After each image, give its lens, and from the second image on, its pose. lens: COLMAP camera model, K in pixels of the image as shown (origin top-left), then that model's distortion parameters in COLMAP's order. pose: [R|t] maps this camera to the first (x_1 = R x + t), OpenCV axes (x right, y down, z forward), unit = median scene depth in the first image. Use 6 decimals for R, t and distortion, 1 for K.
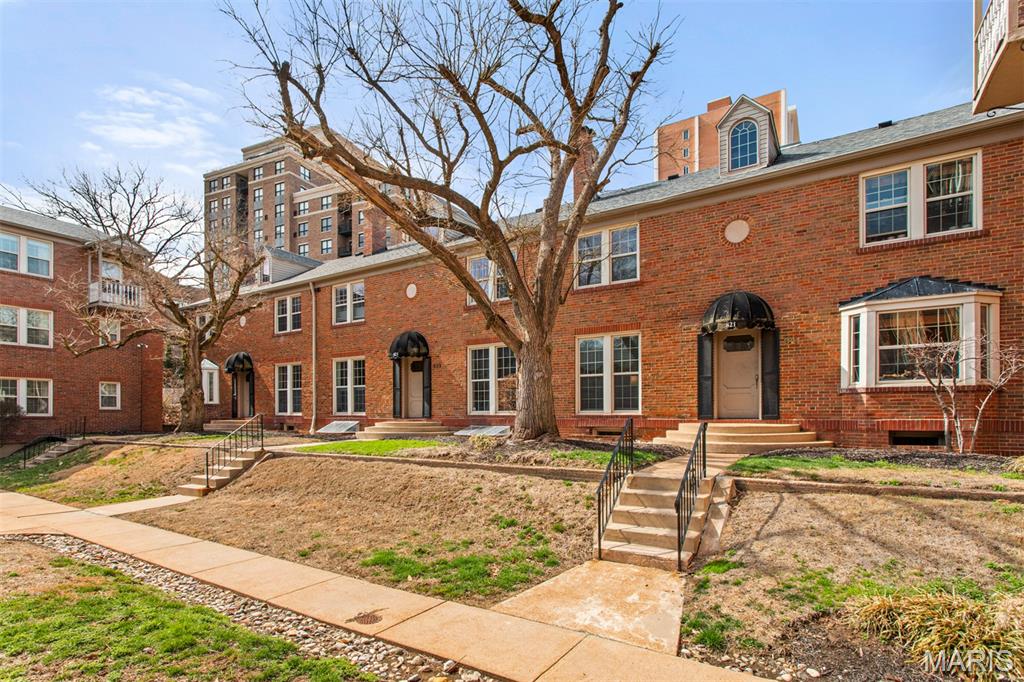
lens RADIAL K [[504.8, 0, 509.3], [0, 504.8, 411.6], [0, 0, 1]] dist [0.002955, 0.000658]
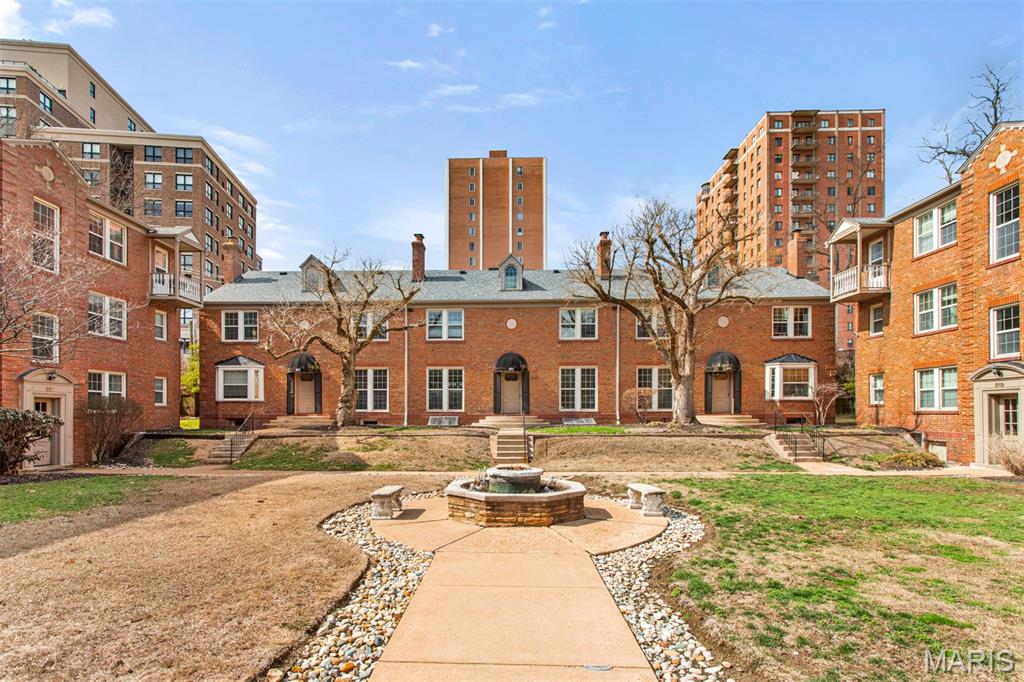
lens RADIAL K [[504.8, 0, 509.3], [0, 504.8, 411.6], [0, 0, 1]] dist [0.002955, 0.000658]
pose [[0.852686, 0.000009, 0.522424, -1.026344], [-0.002409, 0.999989, 0.003914, 0.001871], [-0.522418, -0.004596, 0.852677, -0.223814]]
